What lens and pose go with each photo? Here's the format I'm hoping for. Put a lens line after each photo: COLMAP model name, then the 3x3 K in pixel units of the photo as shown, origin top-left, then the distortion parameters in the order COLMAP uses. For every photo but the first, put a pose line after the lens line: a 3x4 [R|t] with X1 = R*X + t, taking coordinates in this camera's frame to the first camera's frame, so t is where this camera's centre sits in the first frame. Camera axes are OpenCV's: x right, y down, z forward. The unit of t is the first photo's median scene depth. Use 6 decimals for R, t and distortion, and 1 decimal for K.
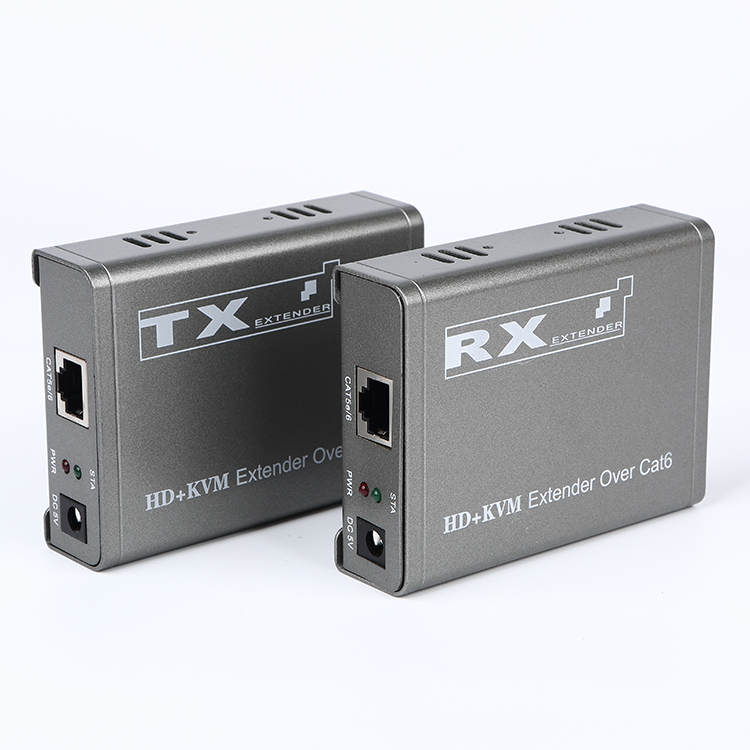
lens RADIAL K [[2413.2, 0, 375.0], [0, 2413.2, 375.0], [0, 0, 1]] dist [0.841194, 2.032789]
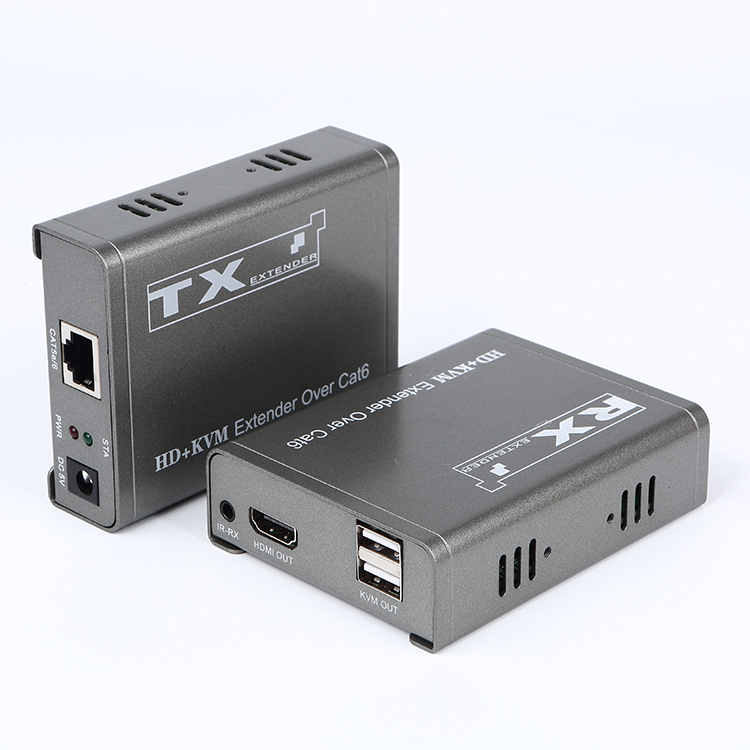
lens RADIAL K [[2413.2, 0, 375.0], [0, 2413.2, 375.0], [0, 0, 1]] dist [0.841194, 2.032789]
pose [[0.991610, -0.052205, 0.118256, -0.121090], [0.036345, 0.990516, 0.132505, -0.116258], [-0.124052, -0.127095, 0.984103, -0.010859]]
